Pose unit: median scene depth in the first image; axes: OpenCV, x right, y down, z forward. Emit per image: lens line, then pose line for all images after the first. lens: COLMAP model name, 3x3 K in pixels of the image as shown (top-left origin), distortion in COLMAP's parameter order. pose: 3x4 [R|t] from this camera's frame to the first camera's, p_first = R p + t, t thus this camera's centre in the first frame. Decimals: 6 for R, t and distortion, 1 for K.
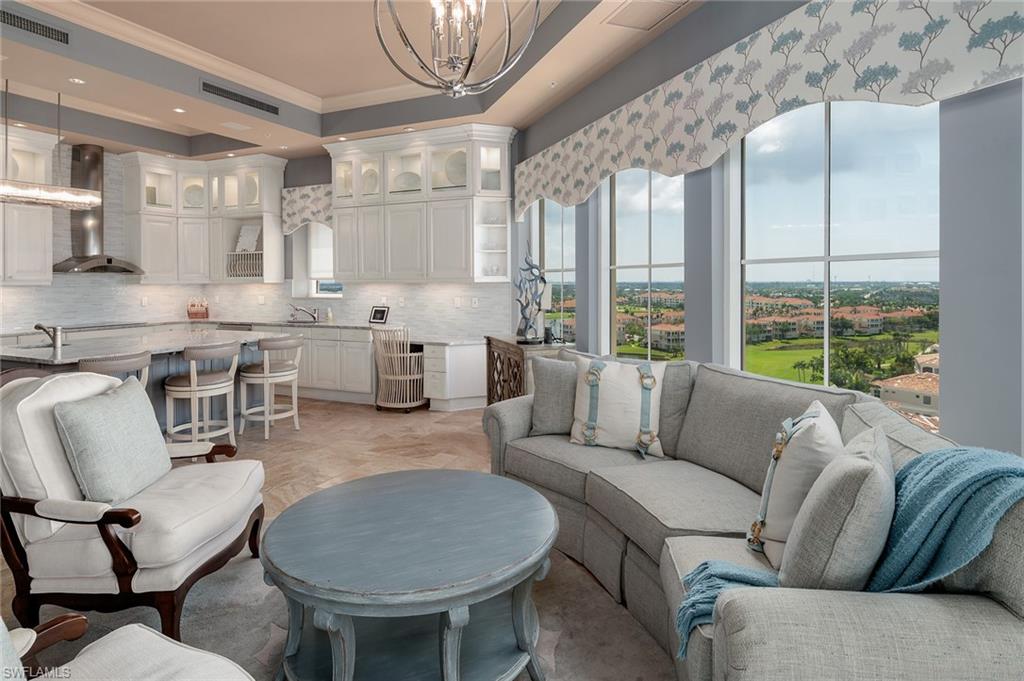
lens RADIAL K [[535.6, 0, 512.4], [0, 535.6, 274.0], [0, 0, 1]] dist [-0.000599, 0.000578]
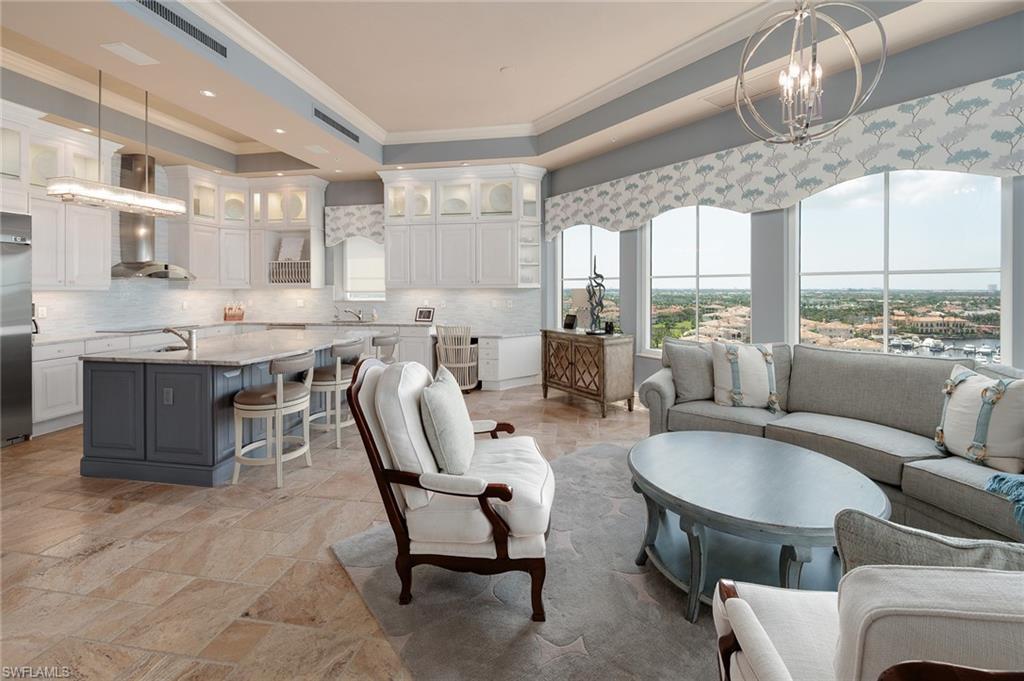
lens RADIAL K [[411.5, 0, 513.2], [0, 411.5, 287.8], [0, 0, 1]] dist [0.003124, -0.000272]
pose [[0.970922, 0.003104, 0.239375, -0.295729], [-0.006155, 0.999909, 0.011997, 0.002737], [-0.239316, -0.013121, 0.970853, 0.047329]]
